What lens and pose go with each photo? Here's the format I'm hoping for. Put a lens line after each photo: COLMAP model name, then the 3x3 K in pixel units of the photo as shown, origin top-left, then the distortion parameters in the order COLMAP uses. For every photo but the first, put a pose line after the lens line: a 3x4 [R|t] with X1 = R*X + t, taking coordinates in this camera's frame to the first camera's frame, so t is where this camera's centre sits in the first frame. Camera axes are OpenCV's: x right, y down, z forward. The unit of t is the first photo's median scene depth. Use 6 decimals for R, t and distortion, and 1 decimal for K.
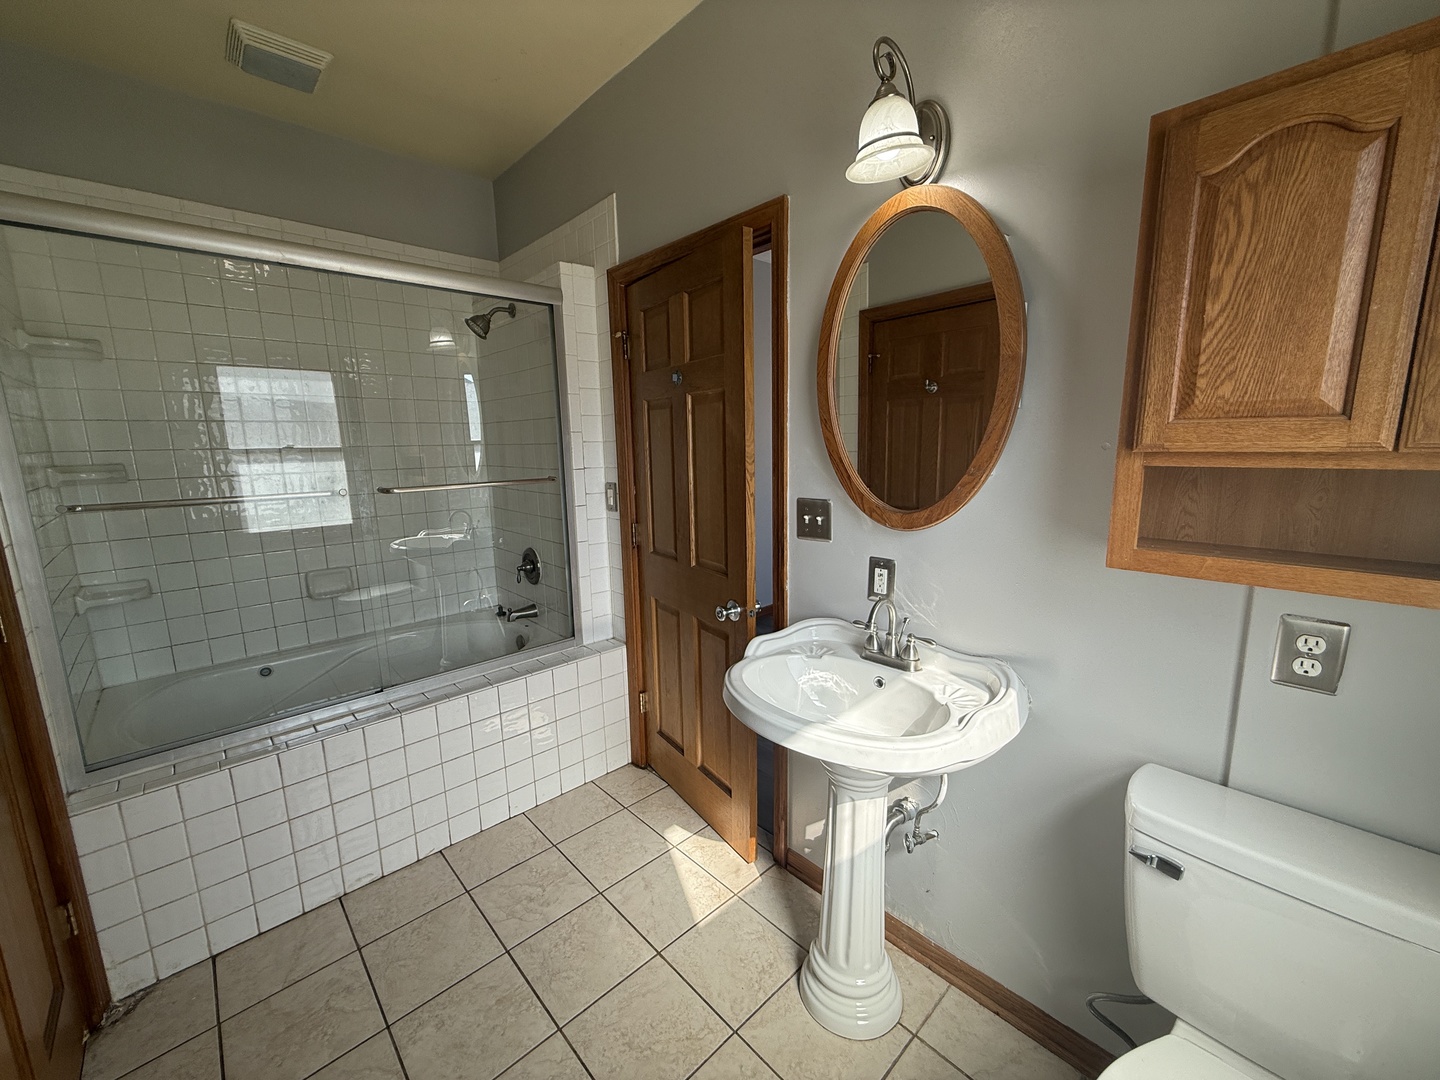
lens RADIAL K [[576.6, 0, 720.0], [0, 576.6, 540.7], [0, 0, 1]] dist [-0.003767, 0.000010]
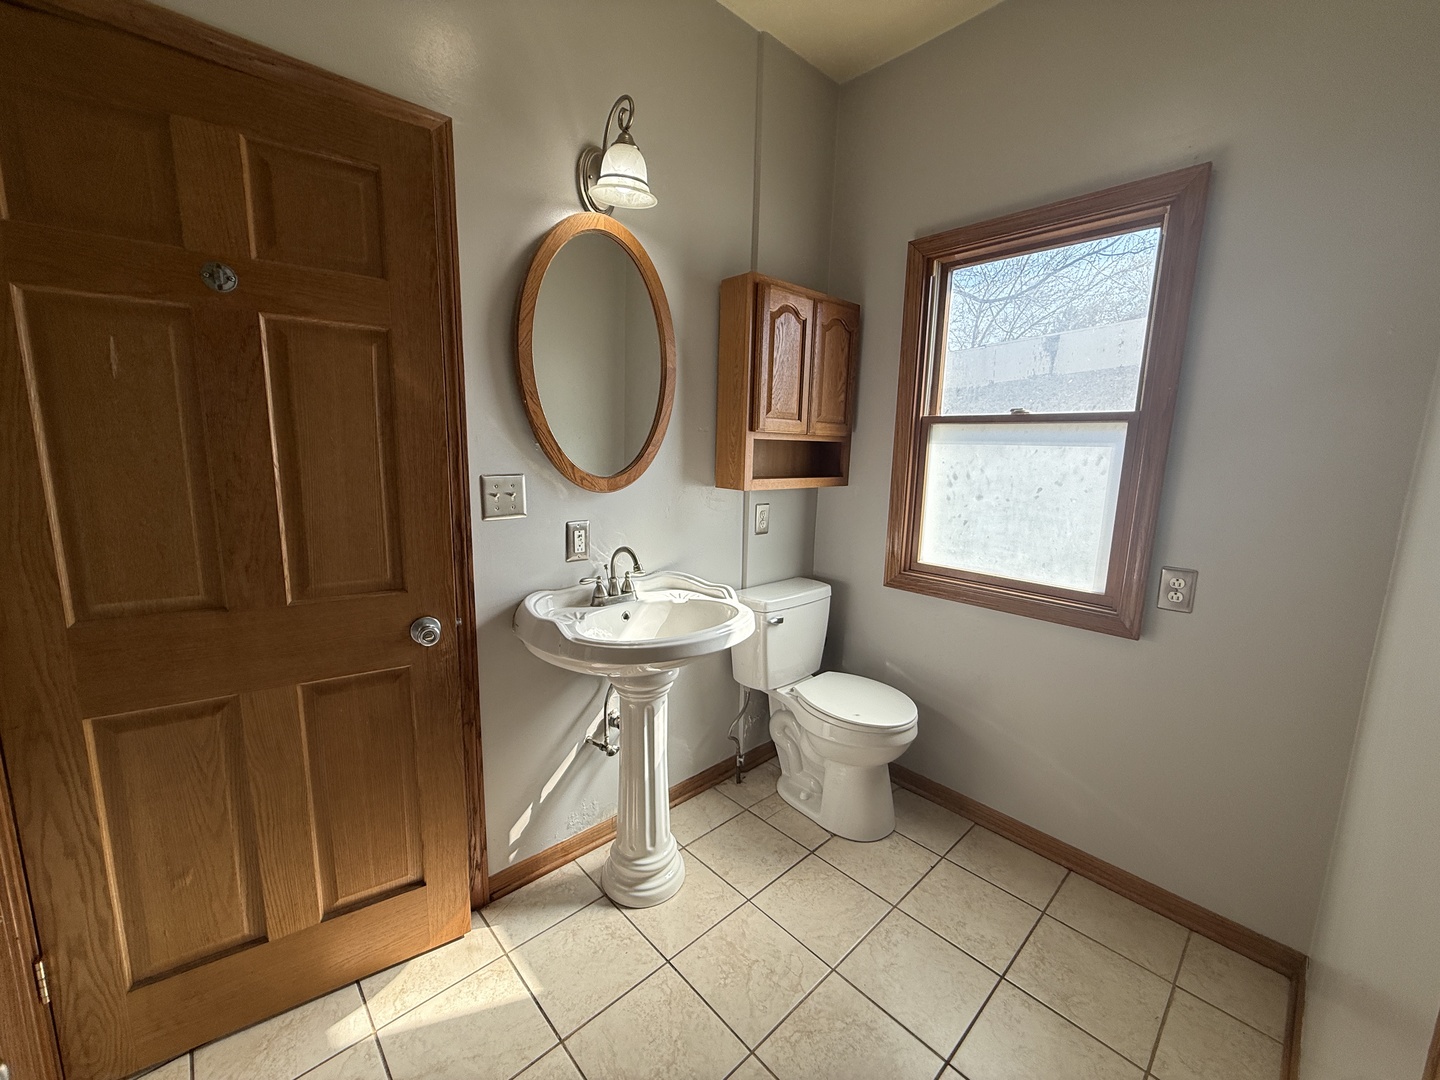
lens RADIAL K [[576.6, 0, 718.8], [0, 576.6, 539.3], [0, 0, 1]] dist [-0.003767, 0.000010]
pose [[-0.006649, -0.142747, 0.989737, -0.904049], [0.148792, 0.978600, 0.142140, -0.058900], [-0.988846, 0.148210, 0.014733, 0.750554]]
